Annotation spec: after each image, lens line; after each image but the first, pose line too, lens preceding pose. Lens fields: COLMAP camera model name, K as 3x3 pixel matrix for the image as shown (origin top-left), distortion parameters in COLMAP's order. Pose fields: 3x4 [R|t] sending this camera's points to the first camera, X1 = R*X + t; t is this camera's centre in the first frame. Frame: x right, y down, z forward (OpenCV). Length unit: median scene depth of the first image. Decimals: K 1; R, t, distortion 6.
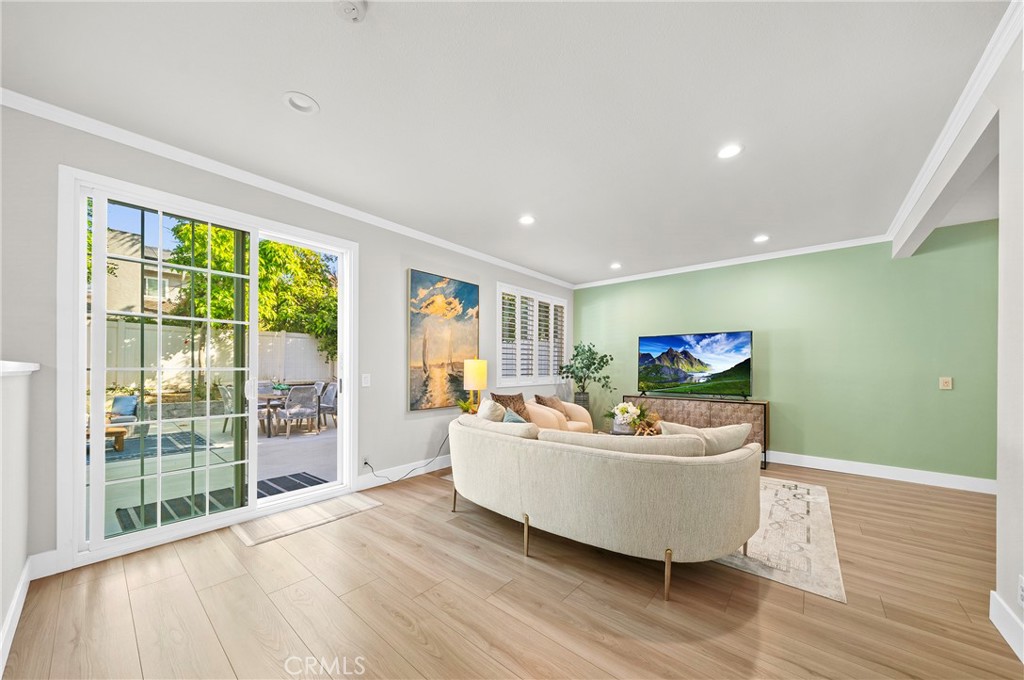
lens RADIAL K [[361.3, 0, 506.0], [0, 361.3, 367.2], [0, 0, 1]] dist [-0.001482, -0.000176]
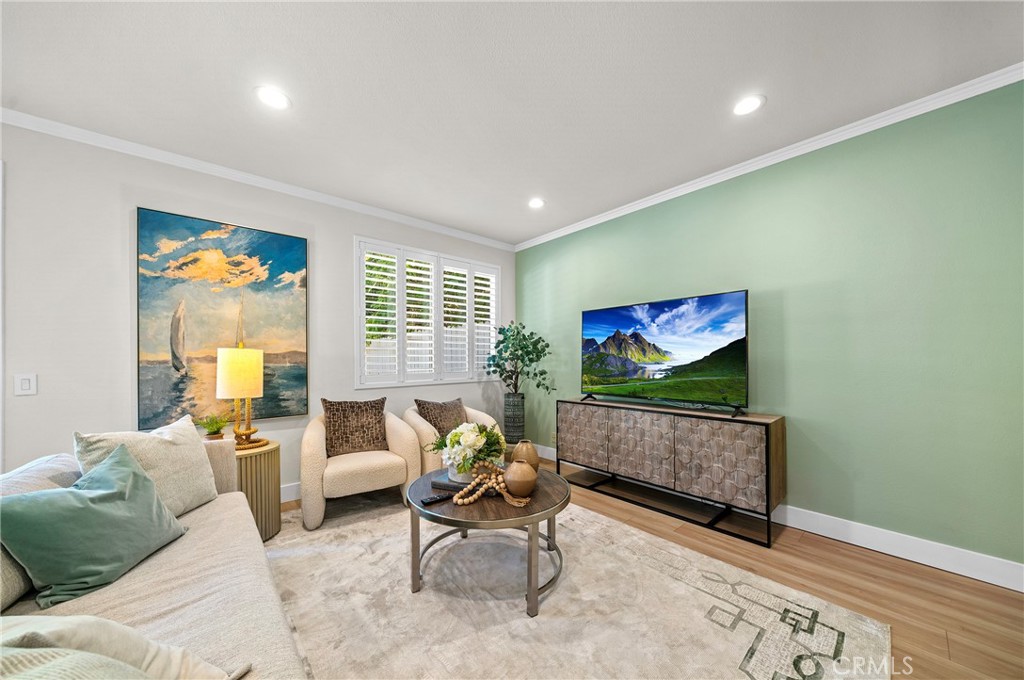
lens RADIAL K [[357.9, 0, 506.5], [0, 357.9, 354.1], [0, 0, 1]] dist [0.000443, 0.000053]
pose [[0.989546, -0.011009, -0.143798, 0.406021], [0.009681, 0.999904, -0.009936, -0.000837], [0.143894, 0.008440, 0.989557, 0.411082]]
